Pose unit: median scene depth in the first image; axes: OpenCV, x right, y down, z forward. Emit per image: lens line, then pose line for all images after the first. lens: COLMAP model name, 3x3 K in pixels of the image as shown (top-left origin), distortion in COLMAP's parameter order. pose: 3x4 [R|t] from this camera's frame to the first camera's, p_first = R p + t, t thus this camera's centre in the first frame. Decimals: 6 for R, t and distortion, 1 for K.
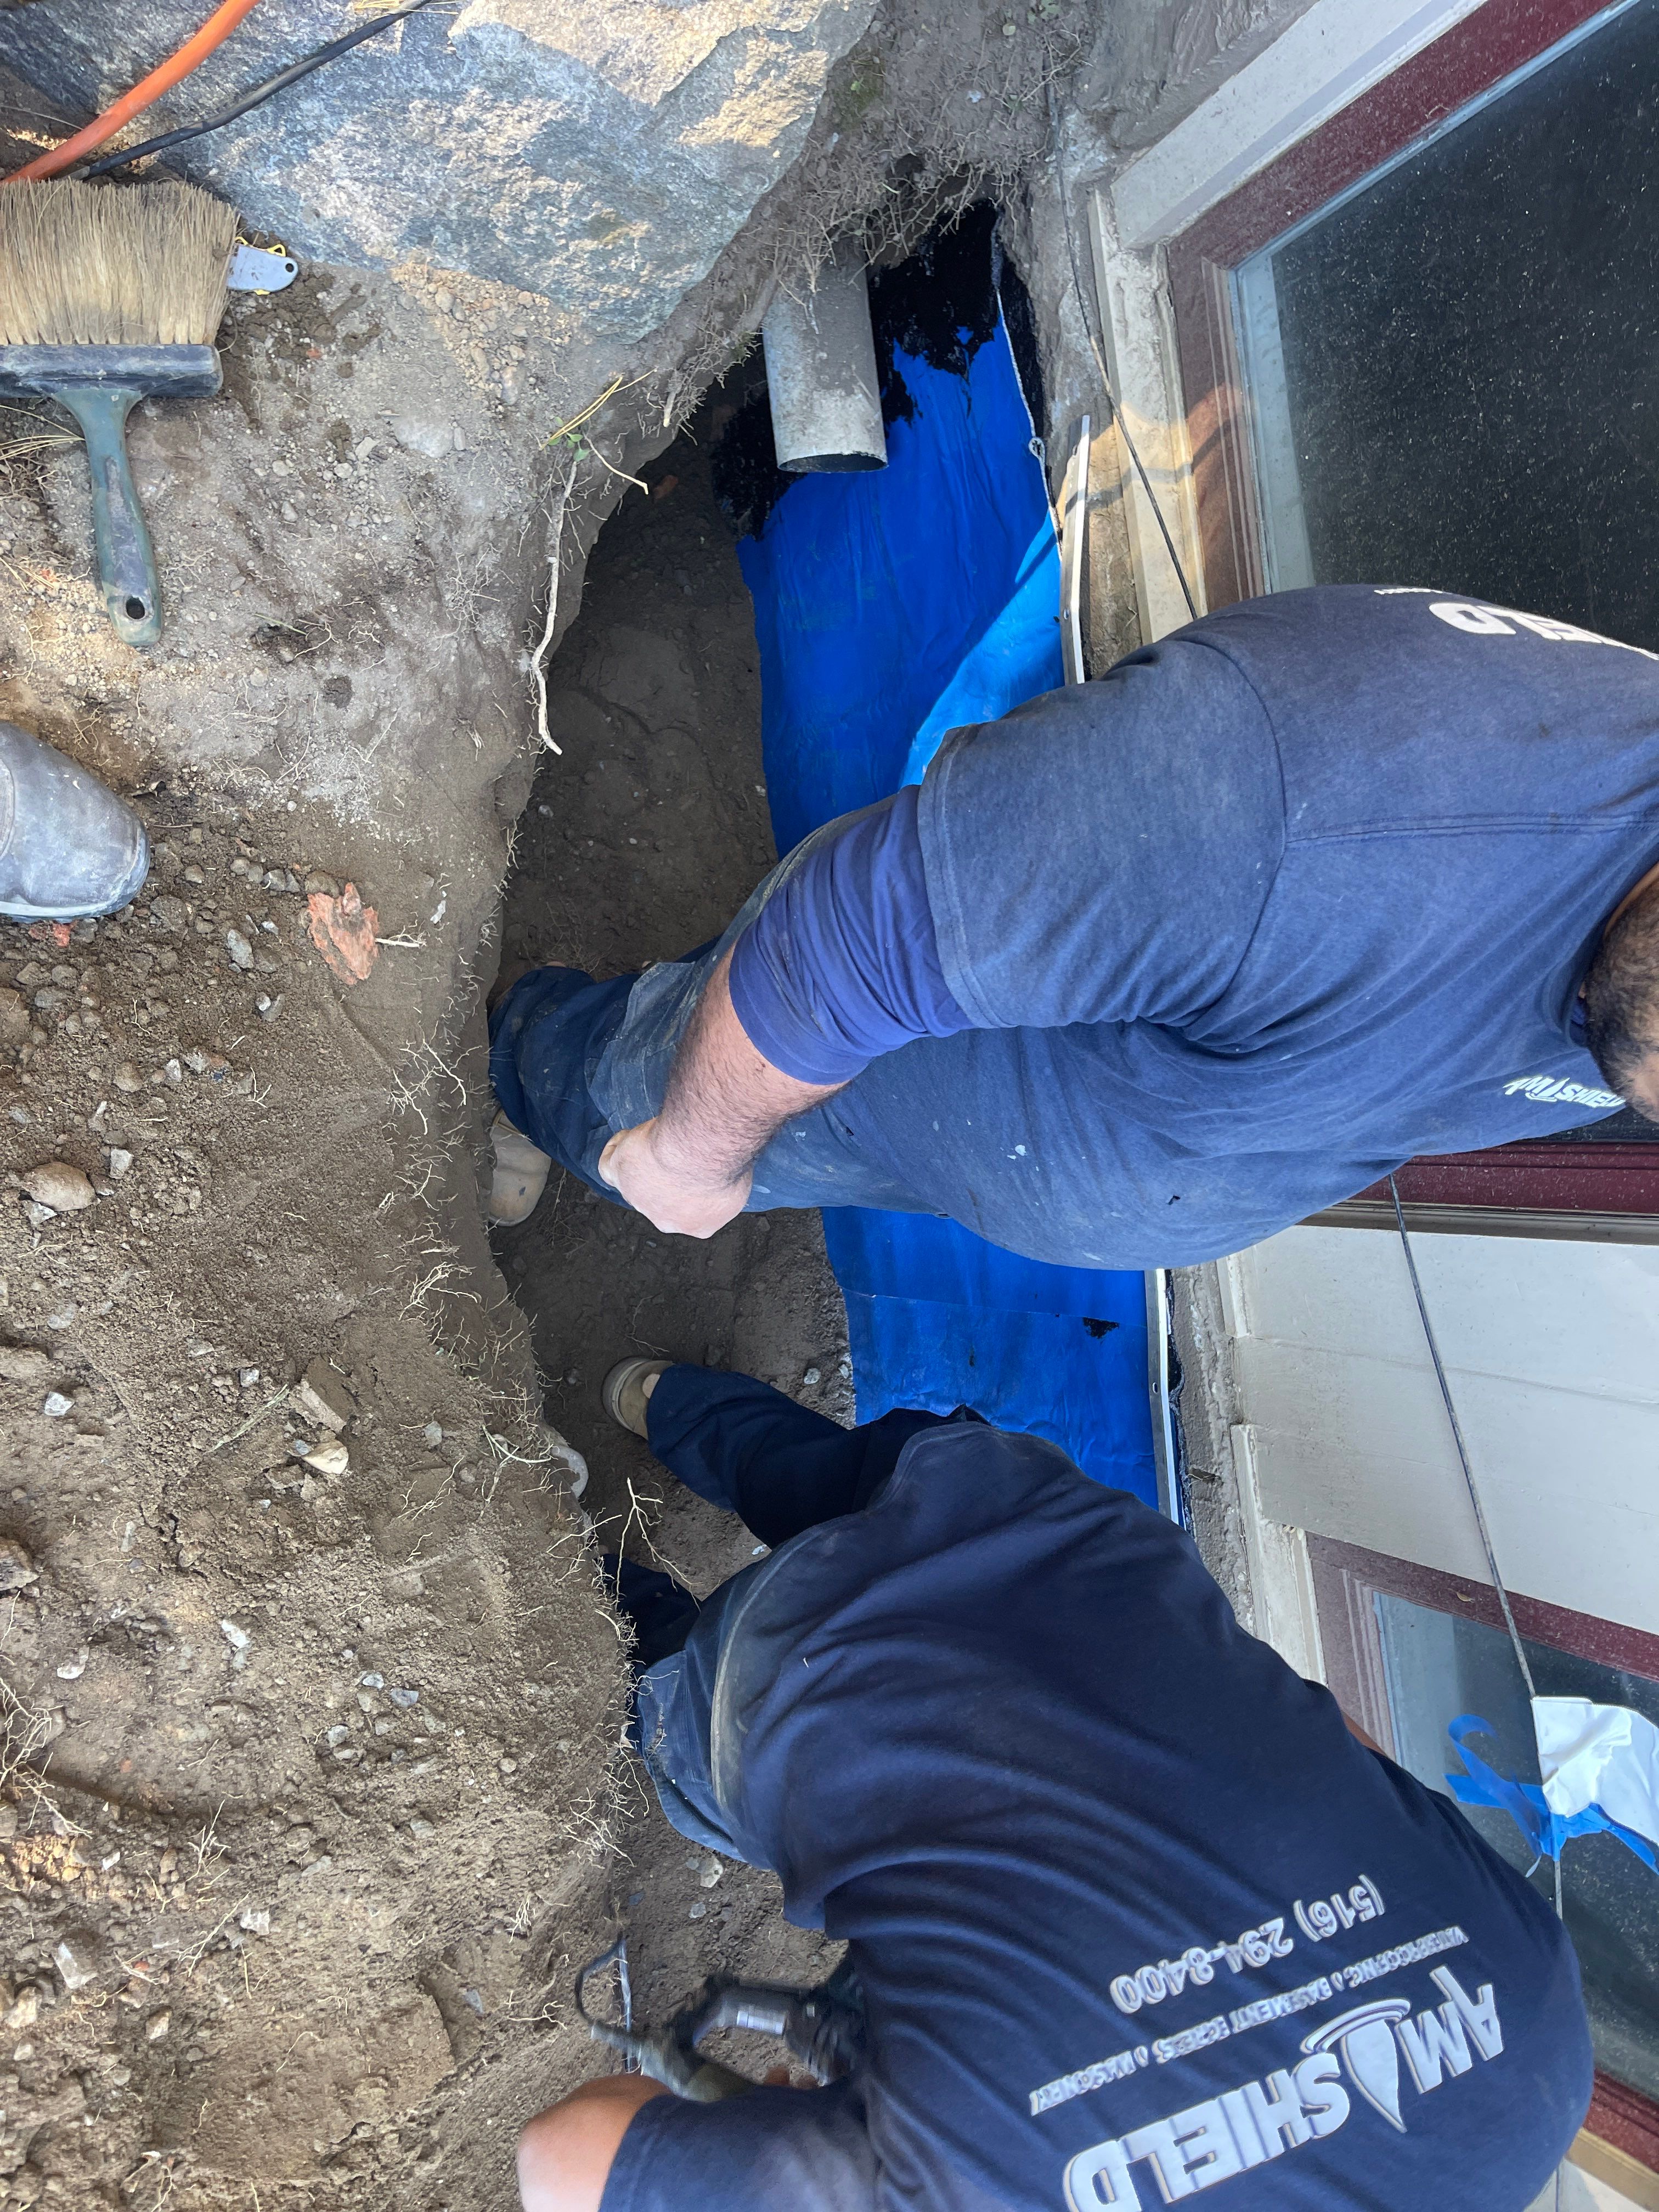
lens RADIAL K [[923.7, 0, 778.9], [0, 923.7, 1102.1], [0, 0, 1]] dist [0.002148, 0.000709]
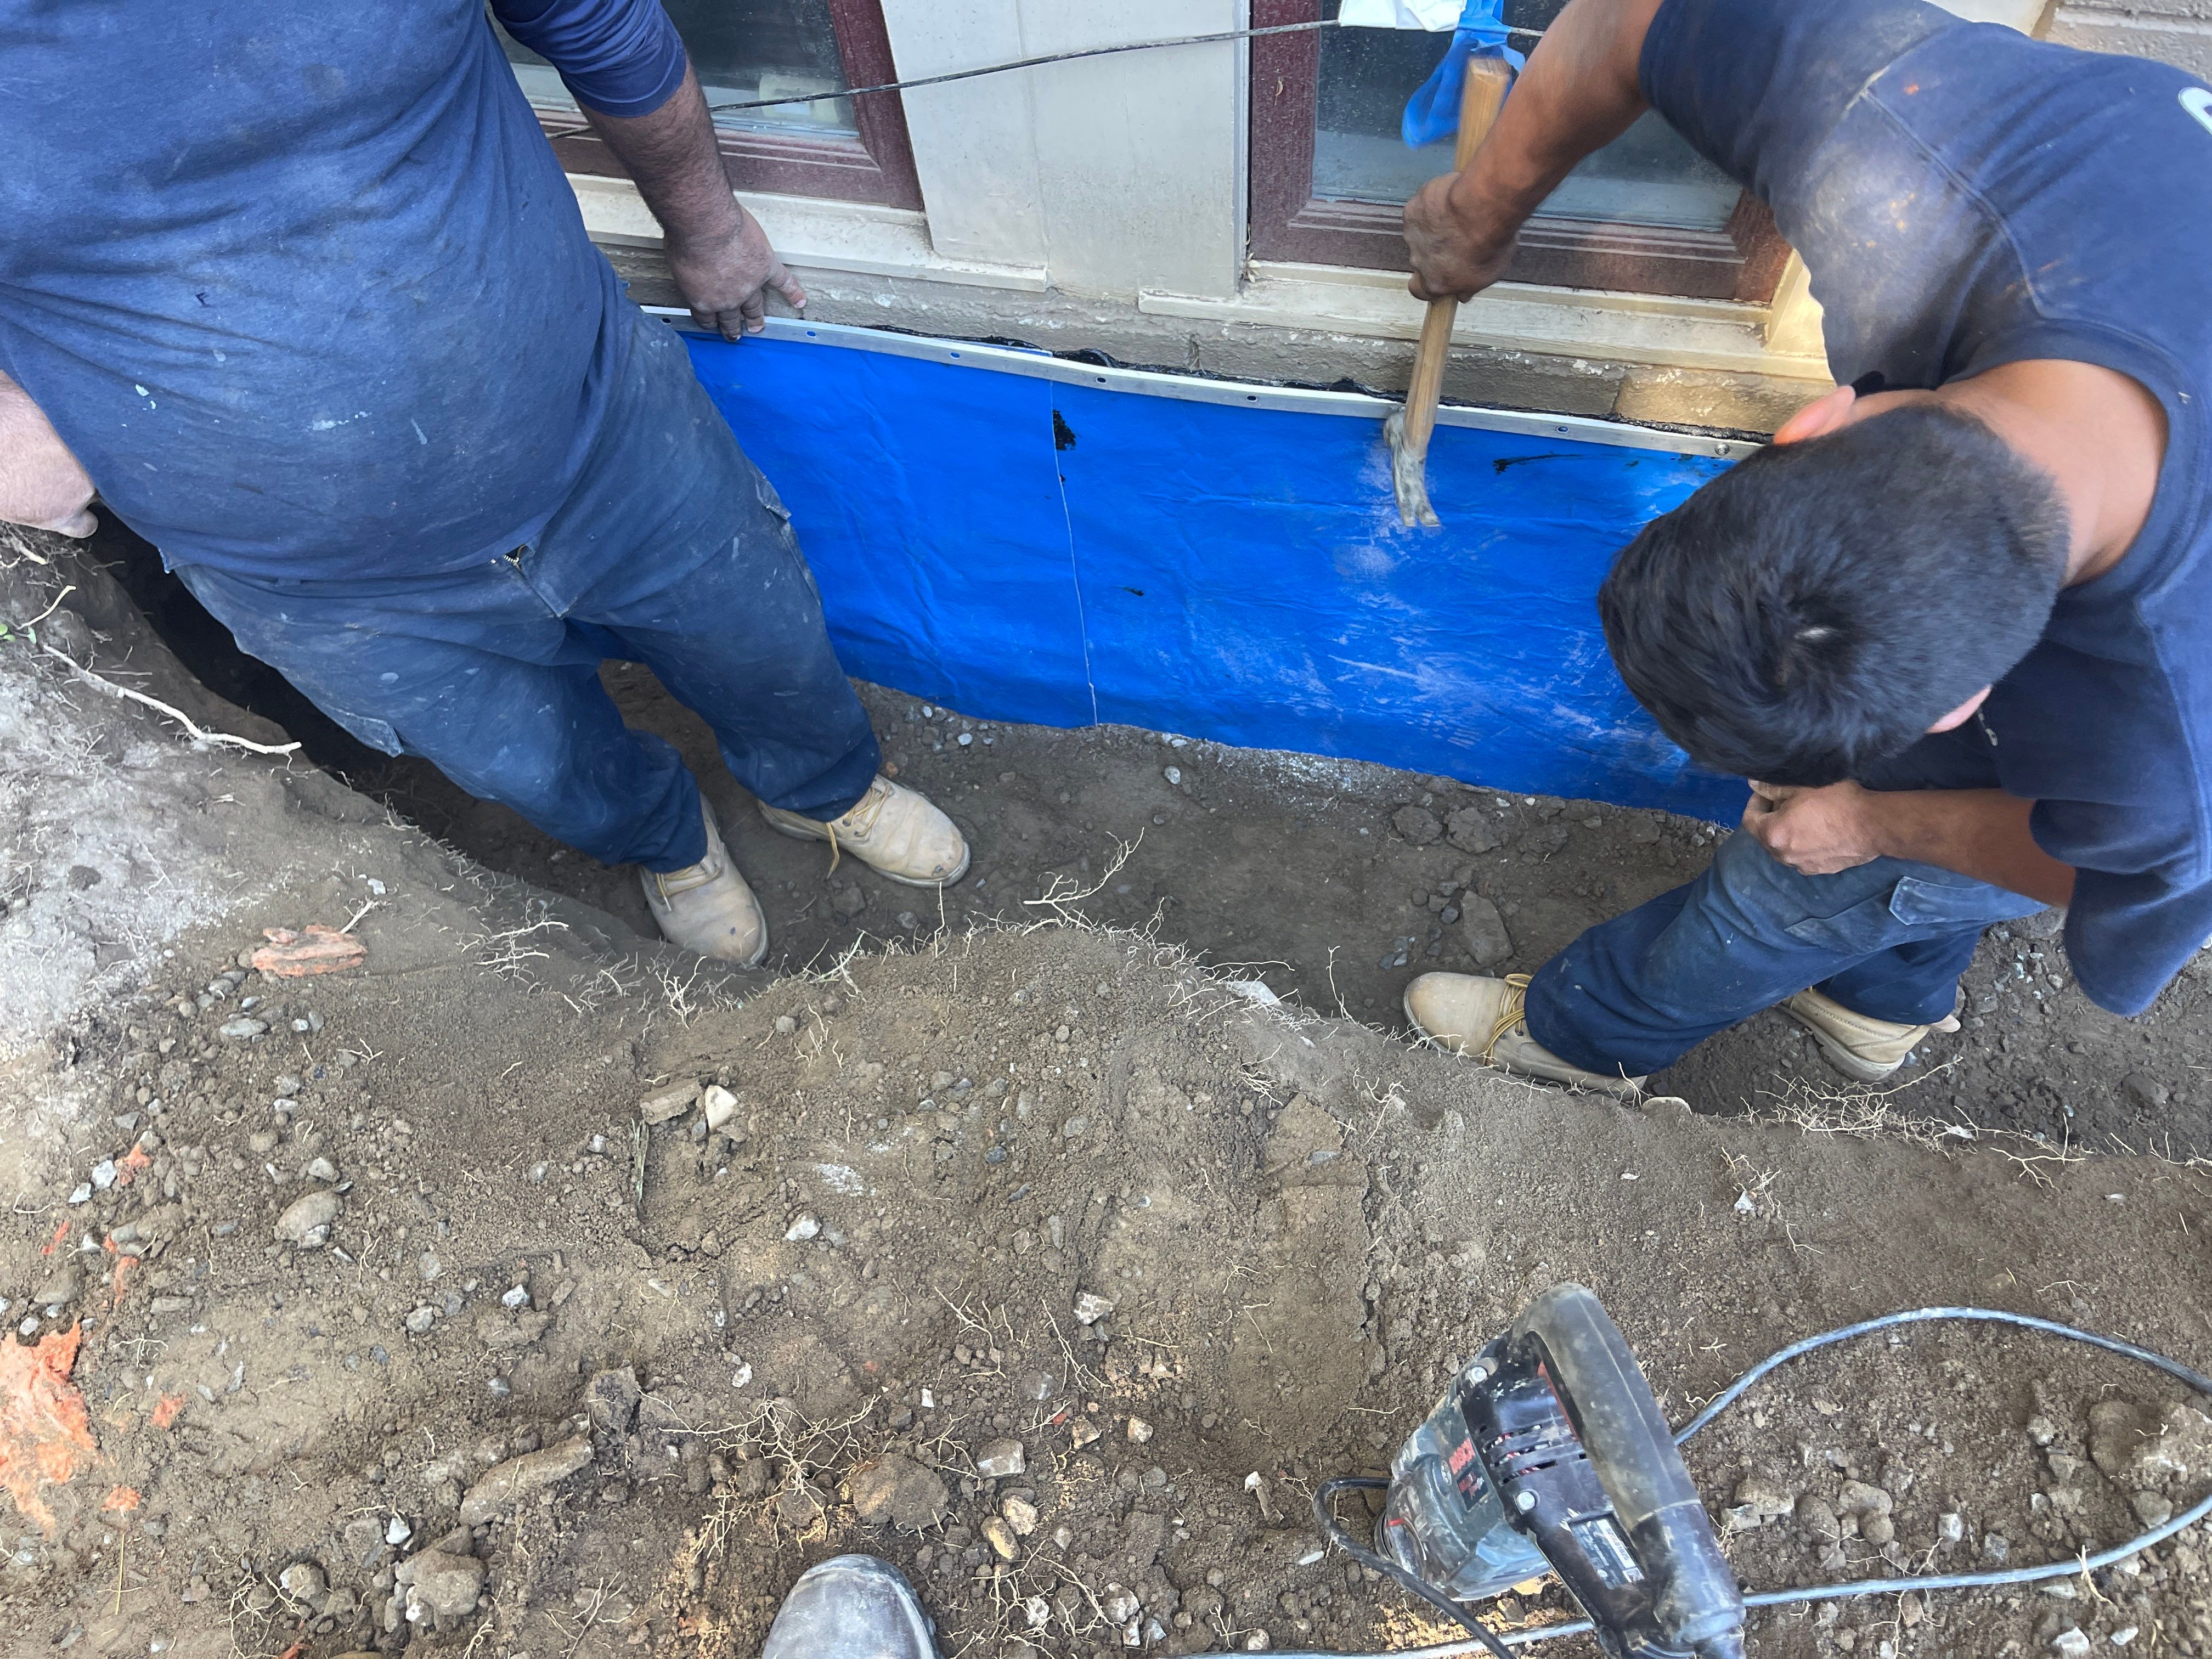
lens RADIAL K [[916.1, 0, 1106.0], [0, 916.1, 829.5], [0, 0, 1]] dist [0.014661, -0.007384]
pose [[0.285282, -0.958242, -0.019651, -0.048272], [0.953211, 0.285804, -0.098517, 0.764997], [0.100020, 0.009373, 0.994941, 0.024933]]
